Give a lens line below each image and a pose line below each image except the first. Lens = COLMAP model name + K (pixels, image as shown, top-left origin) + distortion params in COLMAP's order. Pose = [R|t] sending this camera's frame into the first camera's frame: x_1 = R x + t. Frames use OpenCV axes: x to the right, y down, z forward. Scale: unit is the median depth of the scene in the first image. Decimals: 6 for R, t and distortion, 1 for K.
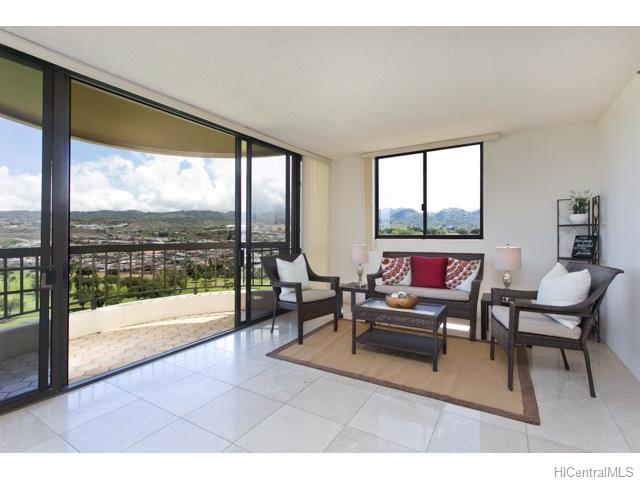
lens RADIAL K [[310.3, 0, 319.8], [0, 310.3, 237.3], [0, 0, 1]] dist [-0.021060, -0.000391]
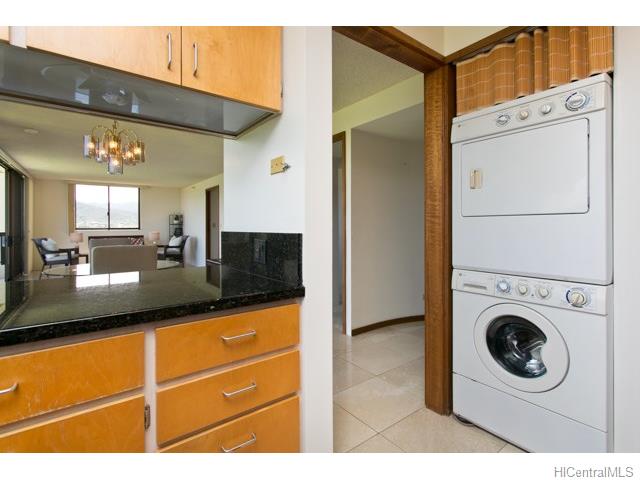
lens RADIAL K [[310.3, 0, 318.8], [0, 310.3, 234.4], [0, 0, 1]] dist [-0.021060, -0.000391]
pose [[0.377016, -0.012408, 0.926124, -1.354894], [0.011249, 0.999898, 0.008817, 0.046385], [-0.926138, 0.007094, 0.377117, -1.353445]]
